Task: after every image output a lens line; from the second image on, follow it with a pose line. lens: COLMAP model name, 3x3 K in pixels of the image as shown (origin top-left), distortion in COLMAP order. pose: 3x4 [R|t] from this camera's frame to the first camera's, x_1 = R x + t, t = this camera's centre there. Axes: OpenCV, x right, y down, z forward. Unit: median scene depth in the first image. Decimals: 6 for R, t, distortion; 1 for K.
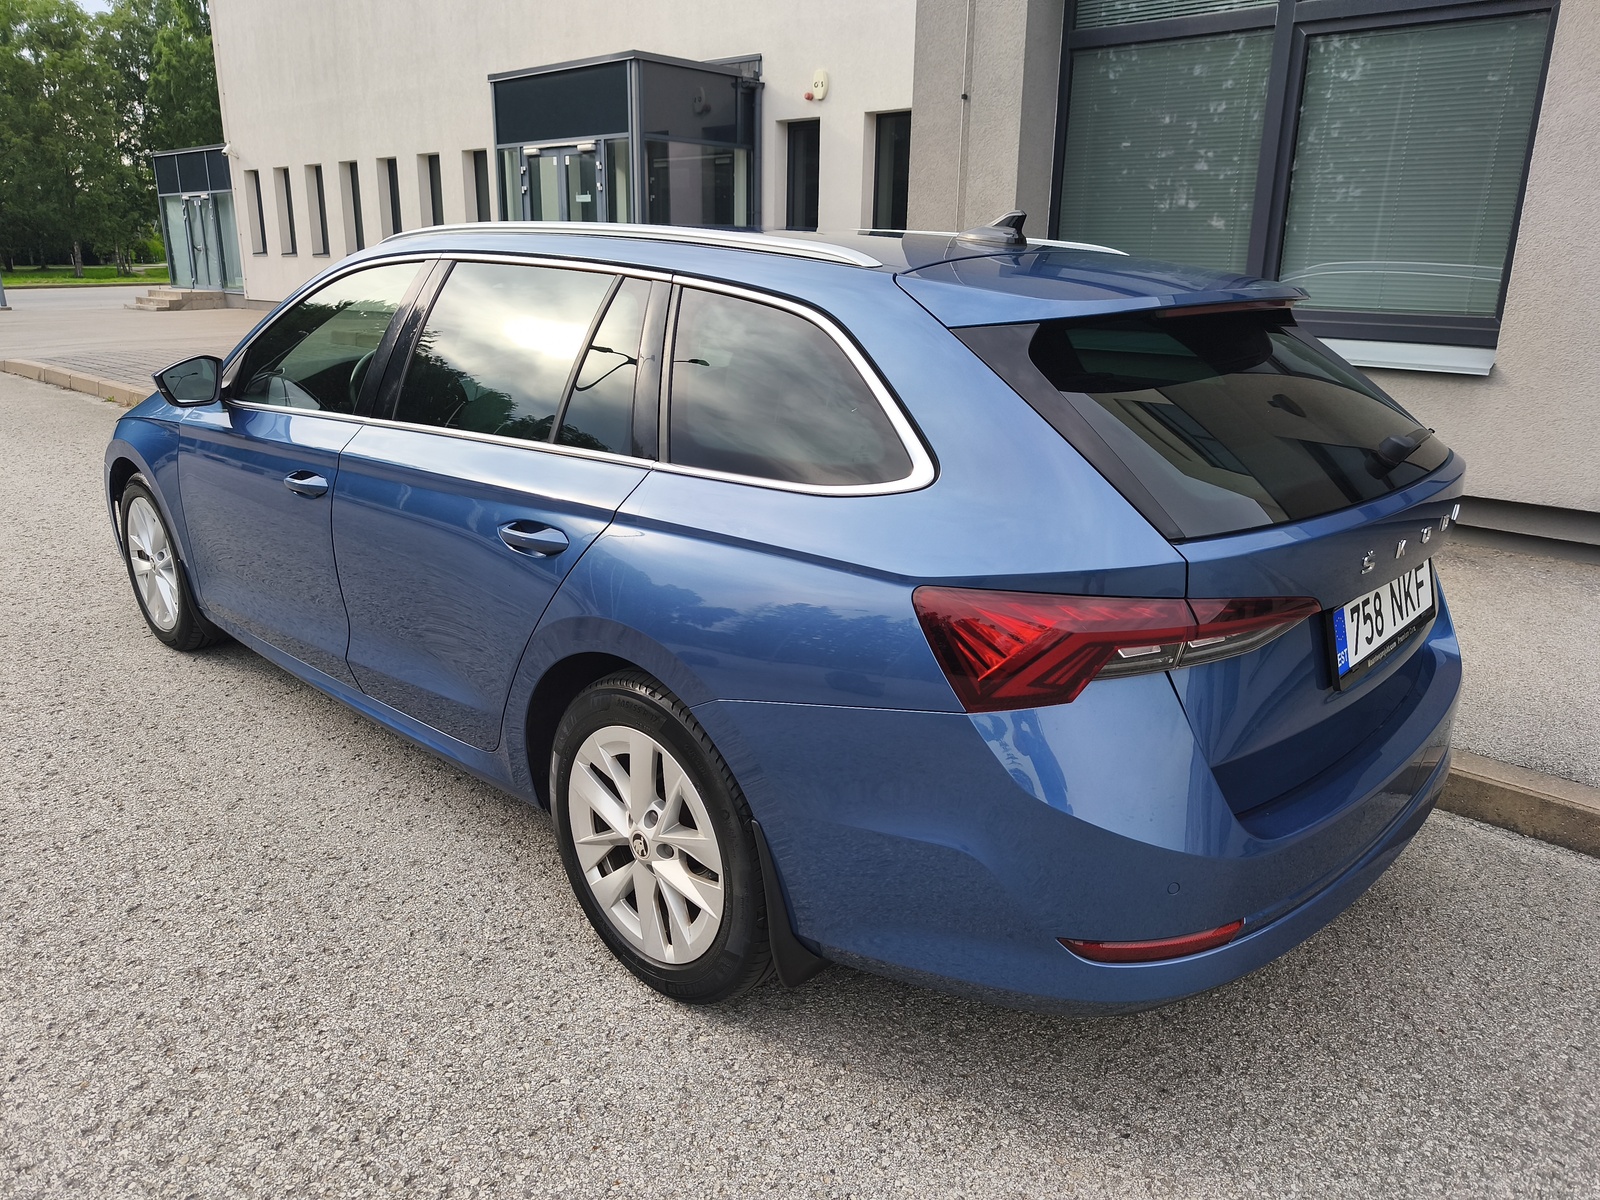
lens RADIAL K [[1106.6, 0, 801.4], [0, 1106.6, 570.8], [0, 0, 1]] dist [0.043258, -0.055363]
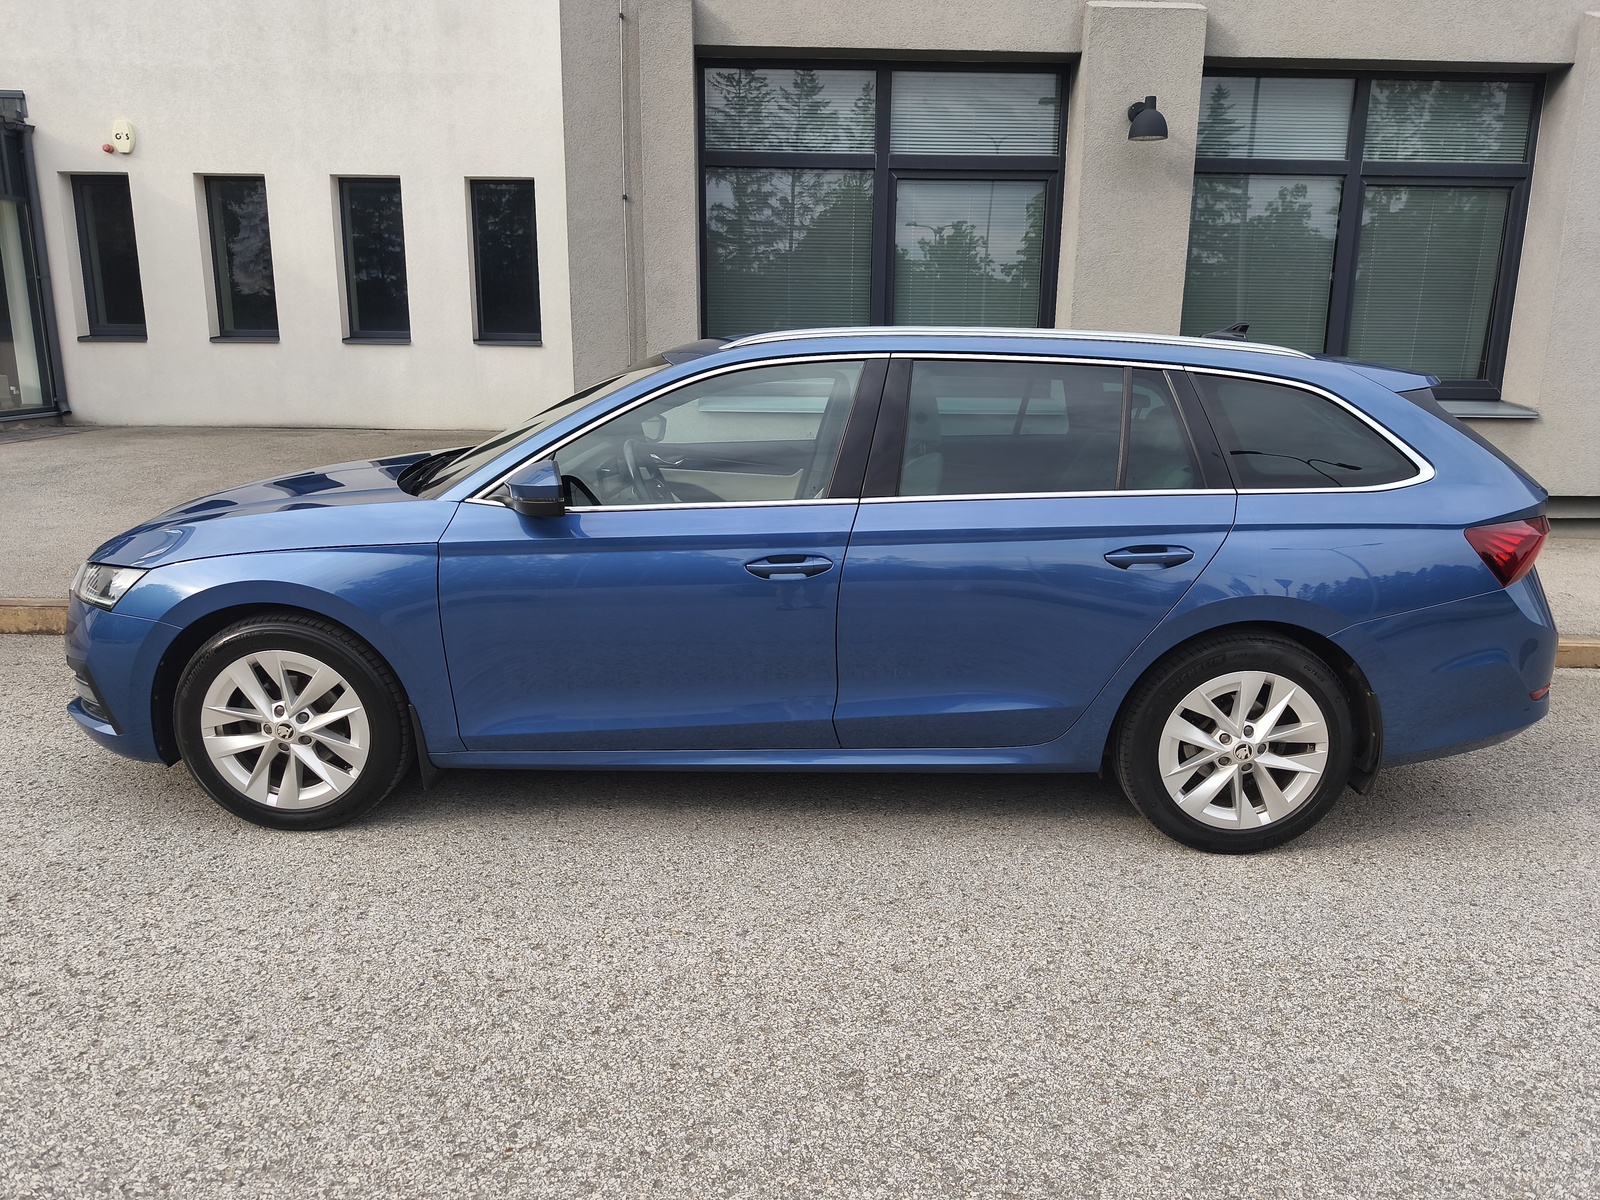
lens RADIAL K [[1079.4, 0, 800.0], [0, 1079.4, 600.0], [0, 0, 1]] dist [0.037583, -0.038625]
pose [[0.732752, -0.166195, 0.659889, -0.877003], [0.184351, 0.981937, 0.042597, -0.070183], [-0.655049, 0.090439, 0.750155, 0.171206]]
